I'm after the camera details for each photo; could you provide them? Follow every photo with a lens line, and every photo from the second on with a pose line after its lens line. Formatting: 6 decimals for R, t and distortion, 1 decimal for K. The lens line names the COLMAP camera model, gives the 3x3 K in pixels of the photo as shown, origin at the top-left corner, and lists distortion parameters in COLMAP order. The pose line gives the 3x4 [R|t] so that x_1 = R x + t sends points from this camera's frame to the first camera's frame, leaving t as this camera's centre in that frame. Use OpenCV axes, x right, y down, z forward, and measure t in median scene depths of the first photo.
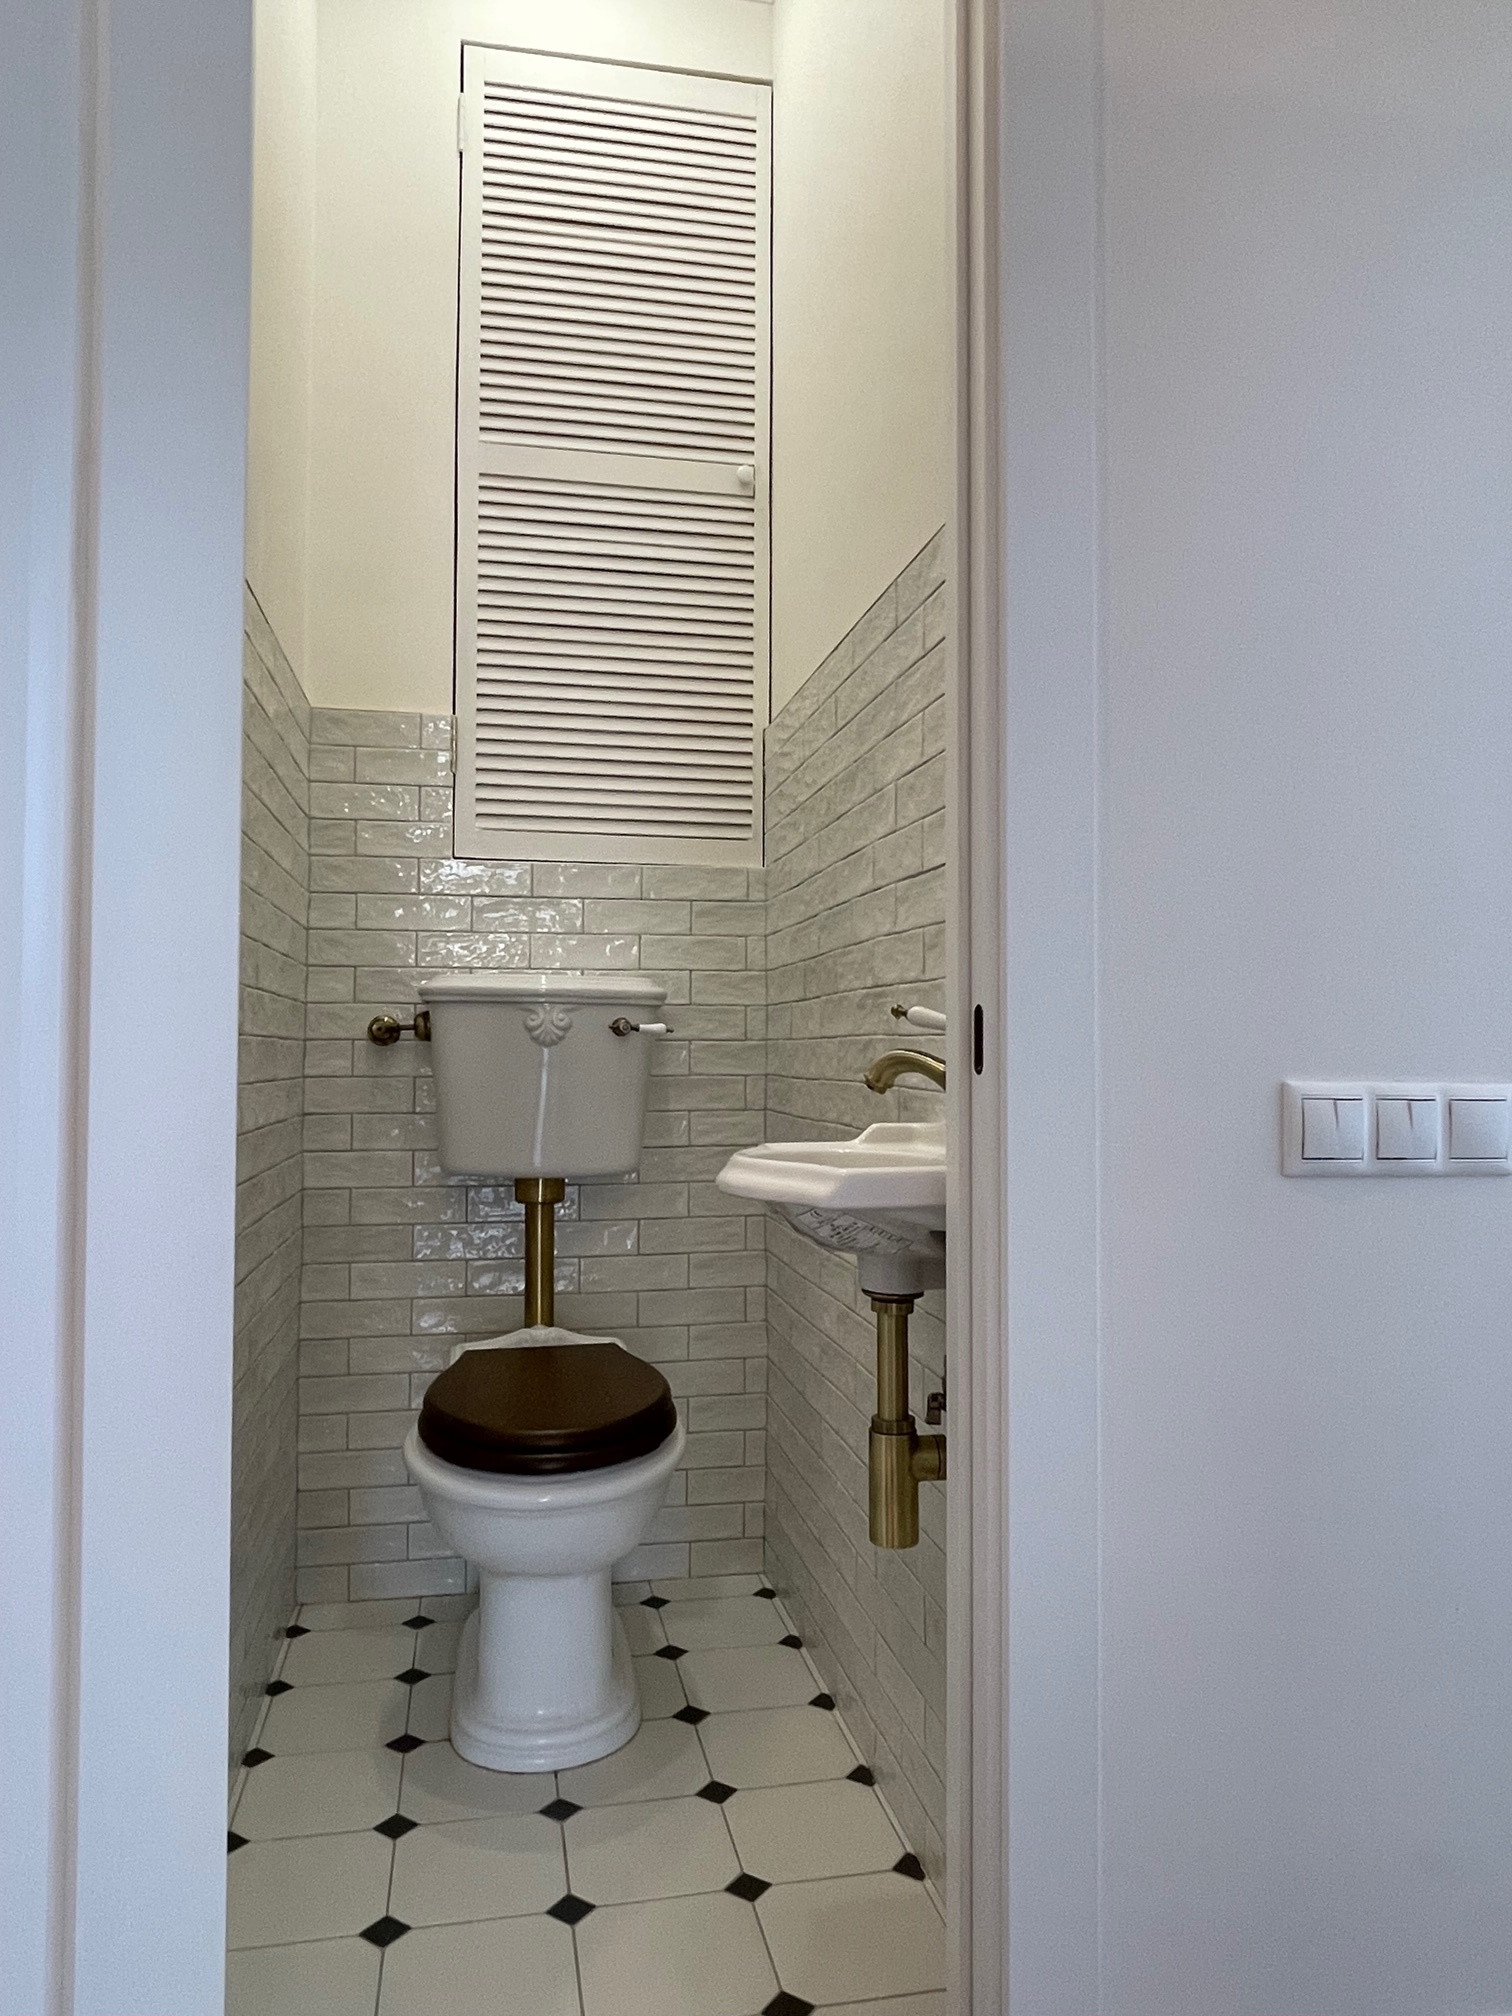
lens RADIAL K [[1327.5, 0, 756.6], [0, 1327.5, 1021.4], [0, 0, 1]] dist [0.009591, -0.000111]
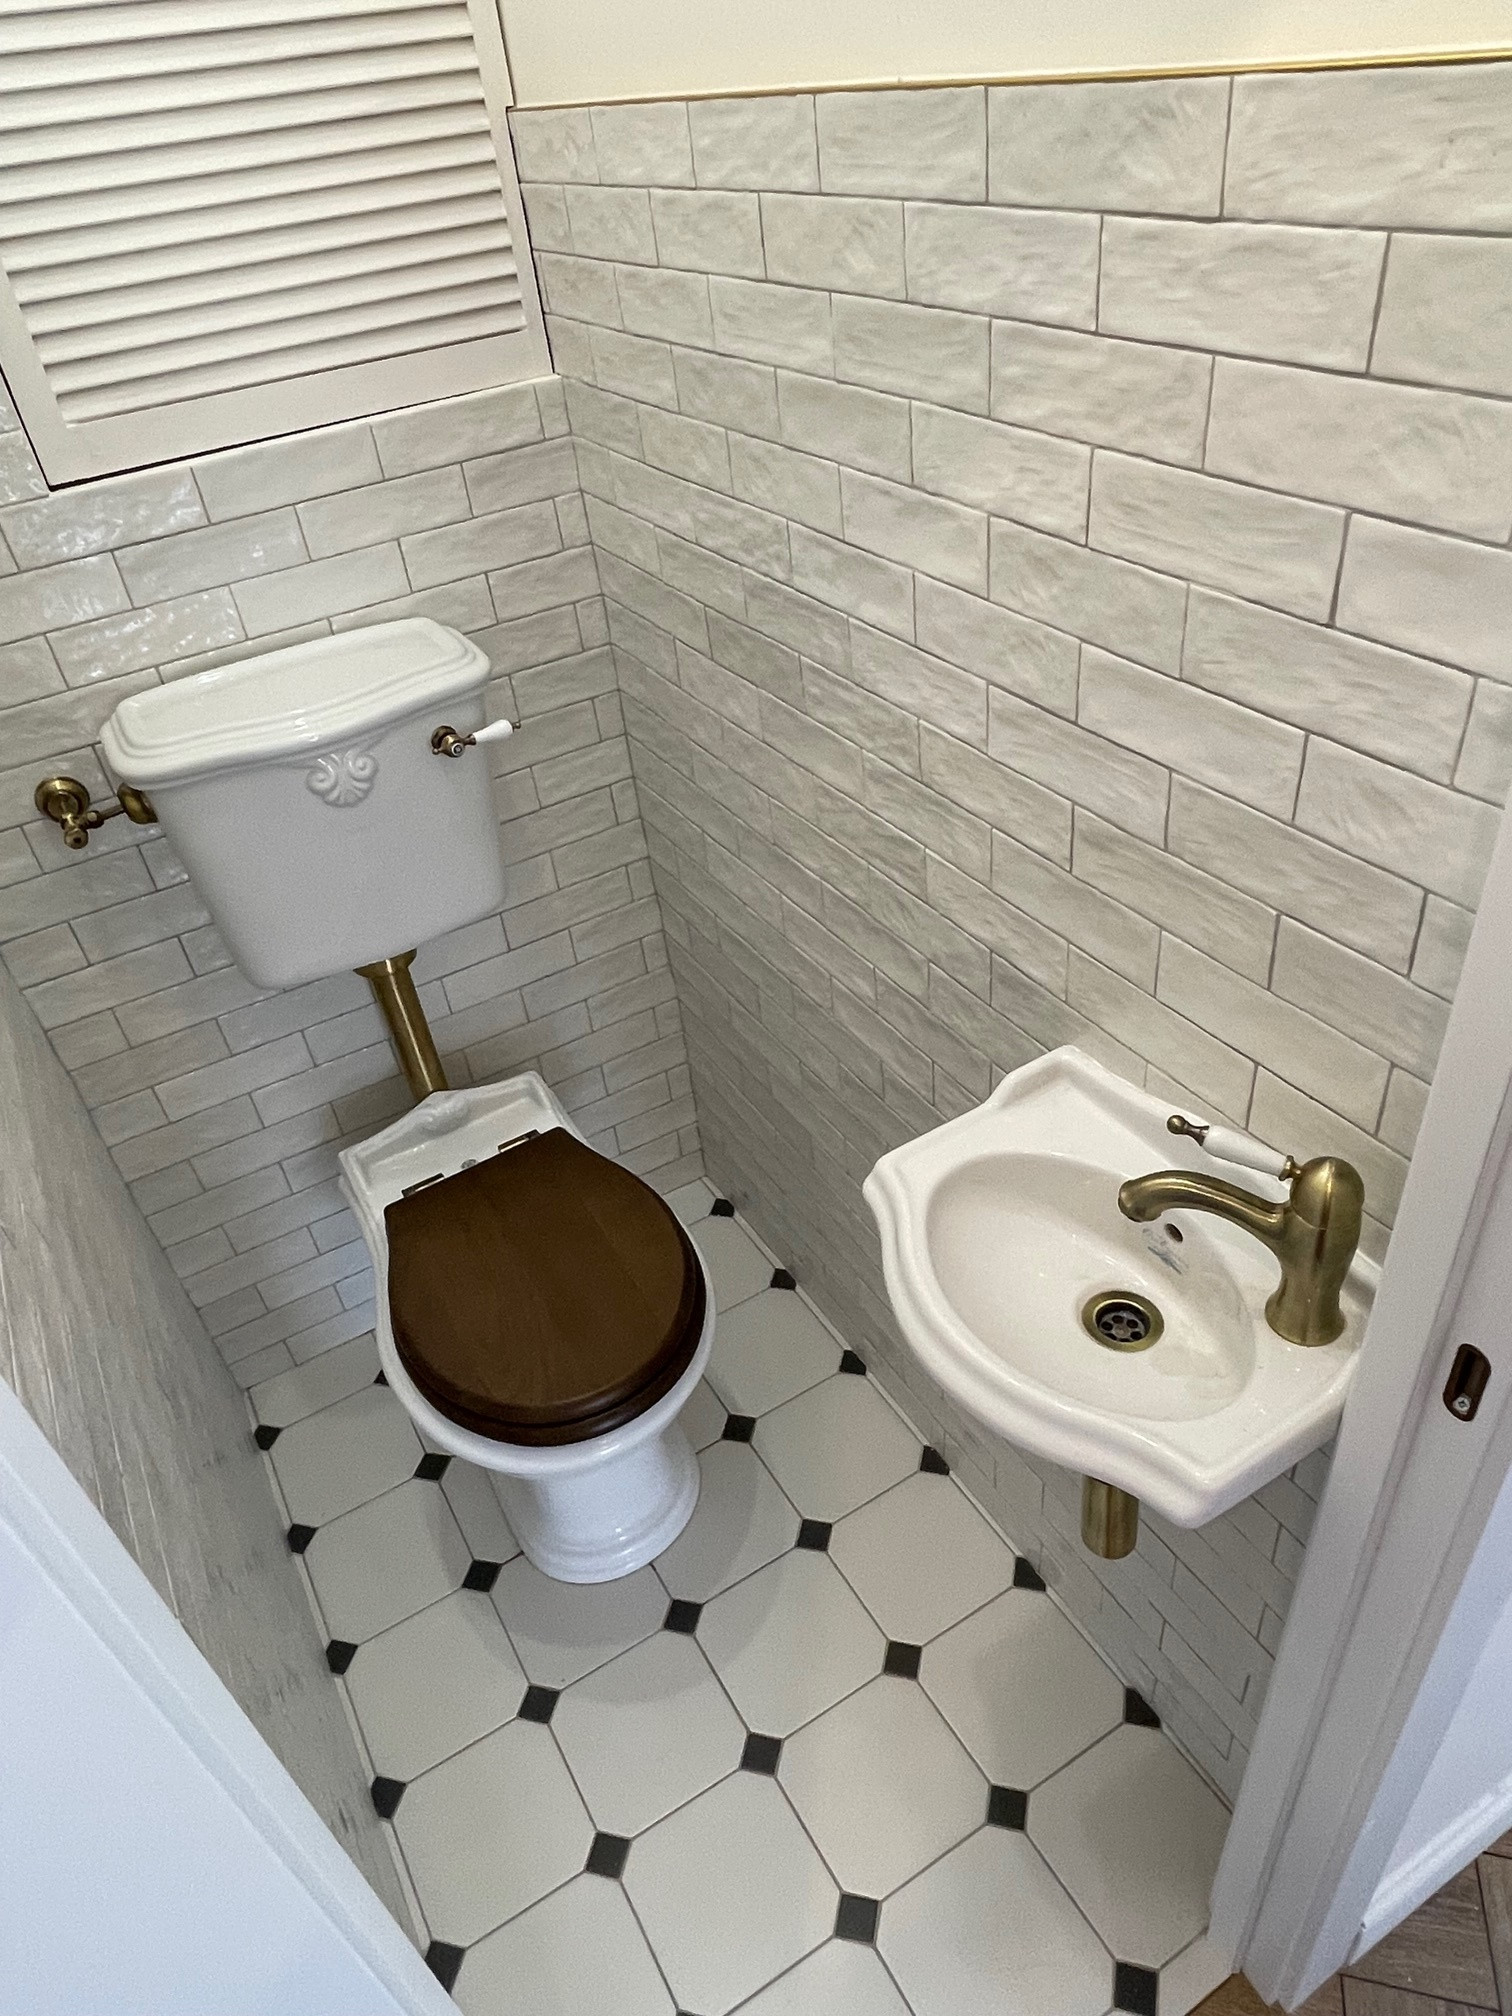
lens RADIAL K [[1327.5, 0, 756.6], [0, 1327.5, 1021.4], [0, 0, 1]] dist [0.009591, -0.000111]
pose [[0.941806, -0.278541, 0.188192, -0.118497], [0.104201, 0.774162, 0.624352, -0.287264], [-0.319598, -0.568409, 0.758135, 0.353392]]
